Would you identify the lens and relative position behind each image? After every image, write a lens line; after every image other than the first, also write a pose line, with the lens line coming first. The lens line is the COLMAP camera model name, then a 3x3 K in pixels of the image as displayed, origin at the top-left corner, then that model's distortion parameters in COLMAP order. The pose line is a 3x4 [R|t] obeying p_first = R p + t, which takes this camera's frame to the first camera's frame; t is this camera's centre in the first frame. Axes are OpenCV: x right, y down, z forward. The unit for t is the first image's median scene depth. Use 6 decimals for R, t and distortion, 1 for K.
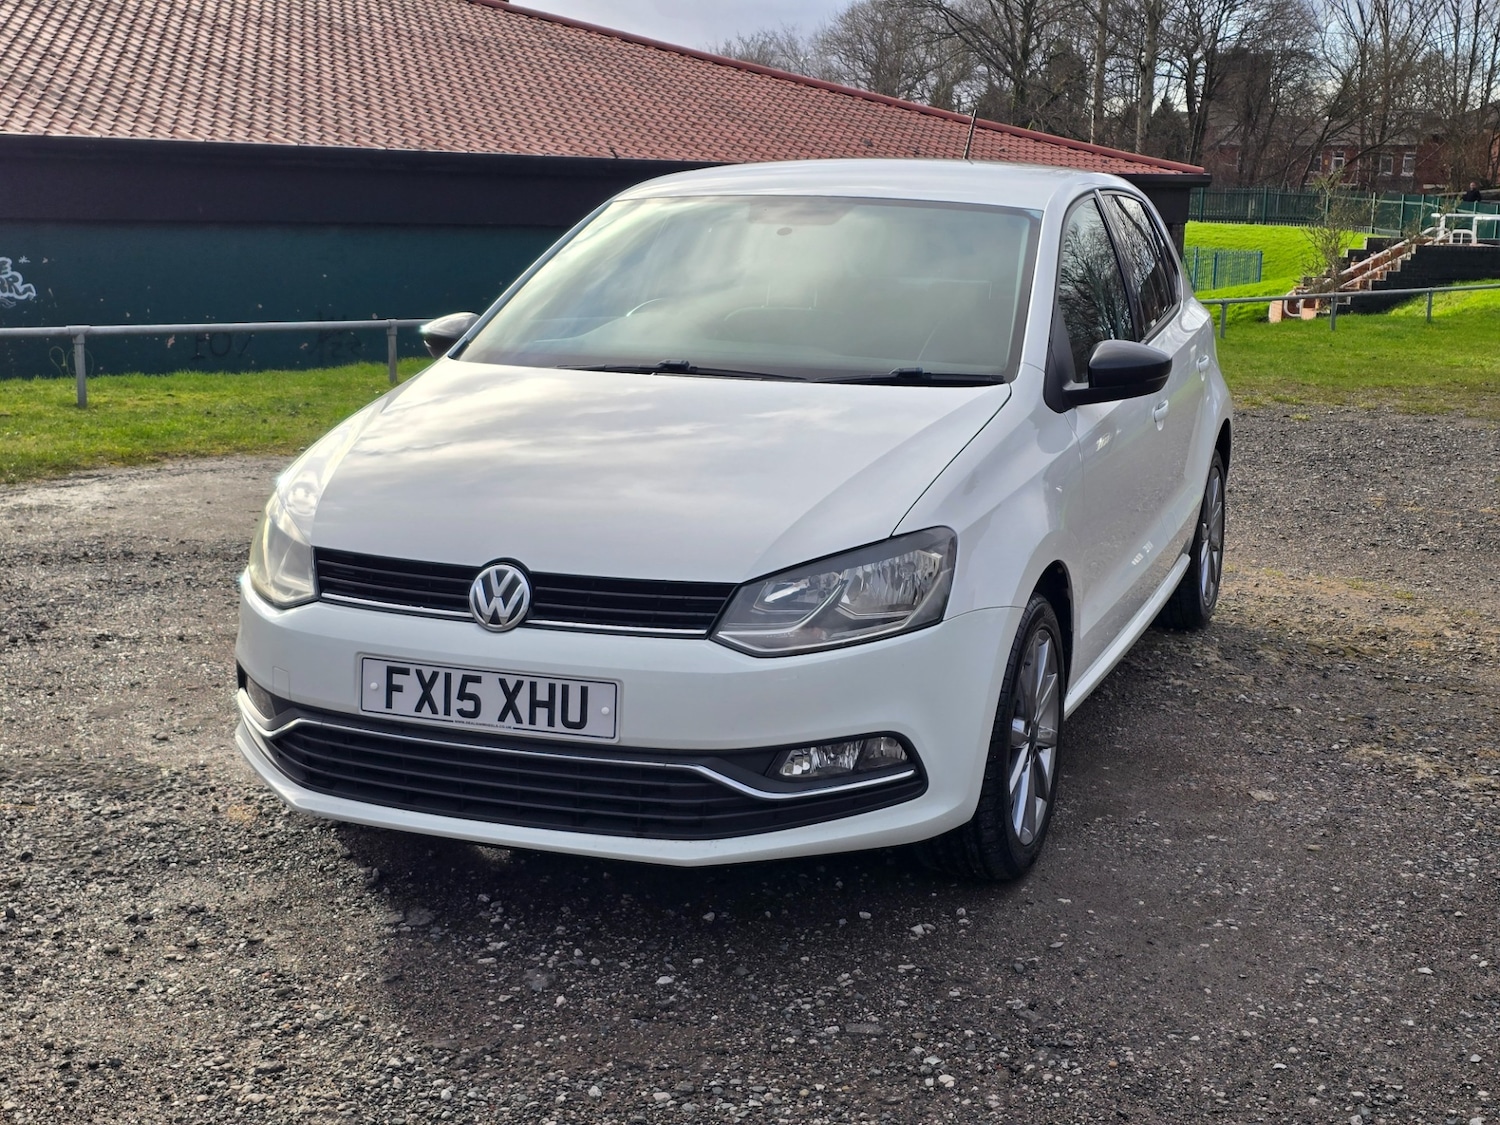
lens RADIAL K [[1889.5, 0, 760.4], [0, 1889.5, 571.9], [0, 0, 1]] dist [0.134754, -0.290462]
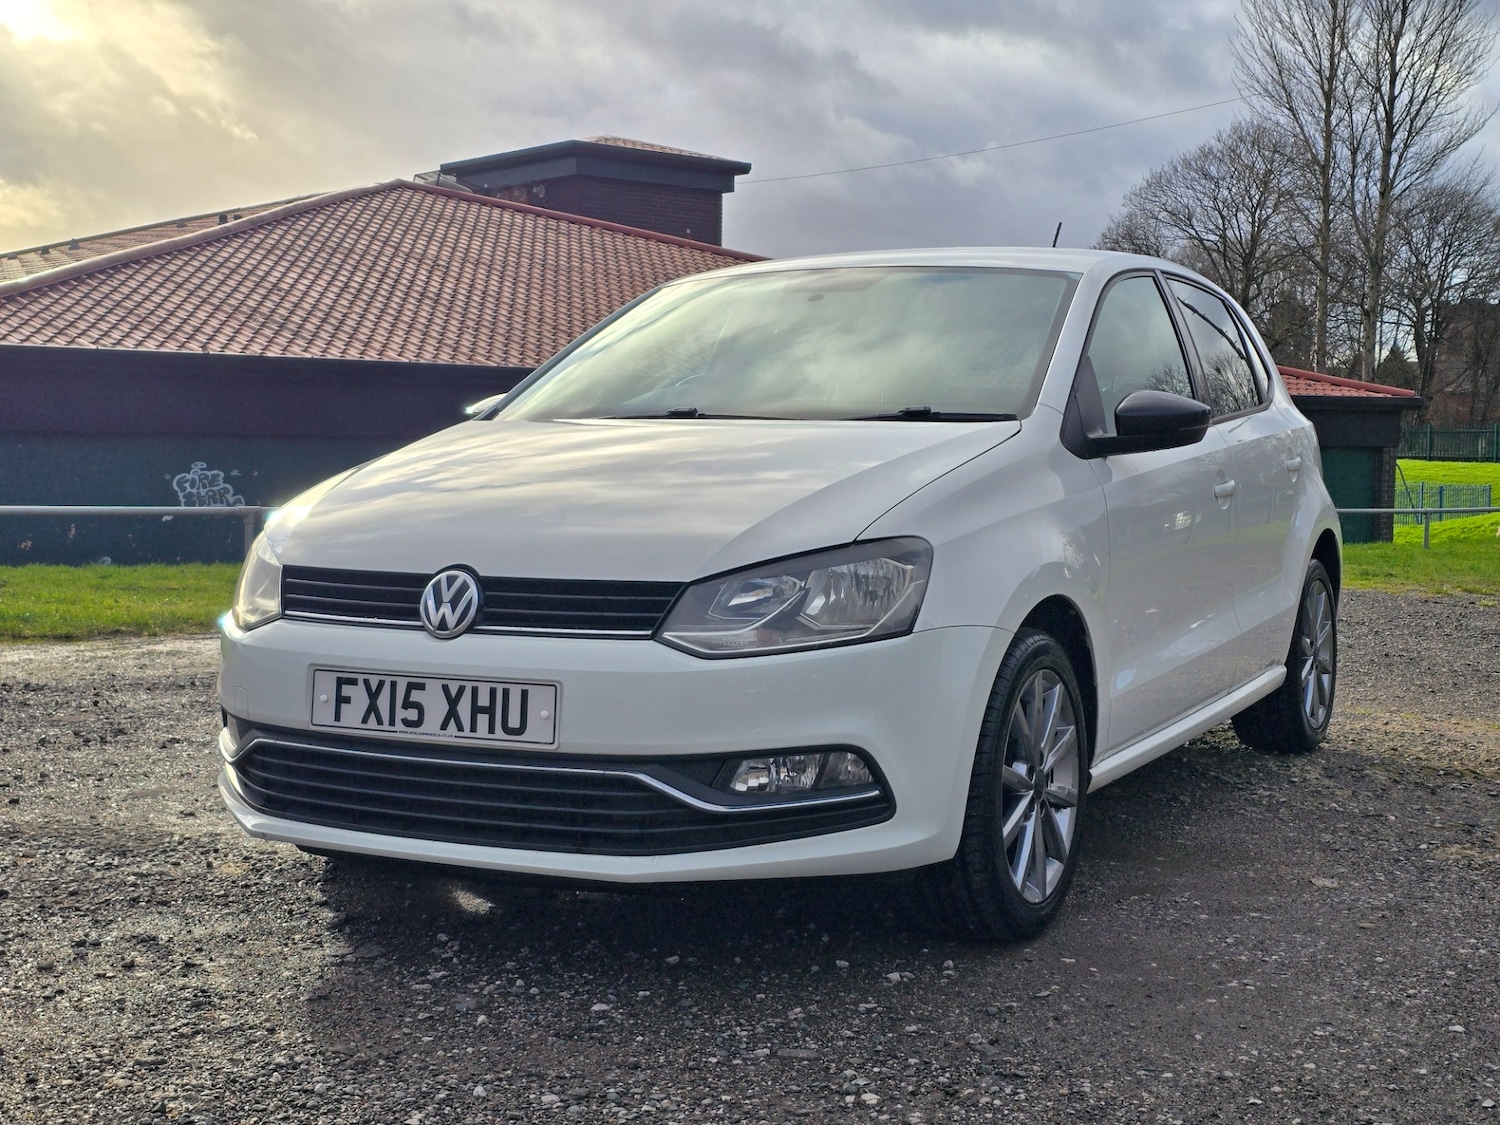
lens RADIAL K [[1889.5, 0, 760.4], [0, 1889.5, 571.9], [0, 0, 1]] dist [0.134754, -0.290462]
pose [[0.993323, 0.000123, -0.115368, 0.129987], [-0.014914, 0.991746, -0.127348, 0.116881], [0.114400, 0.128218, 0.985126, 0.062757]]
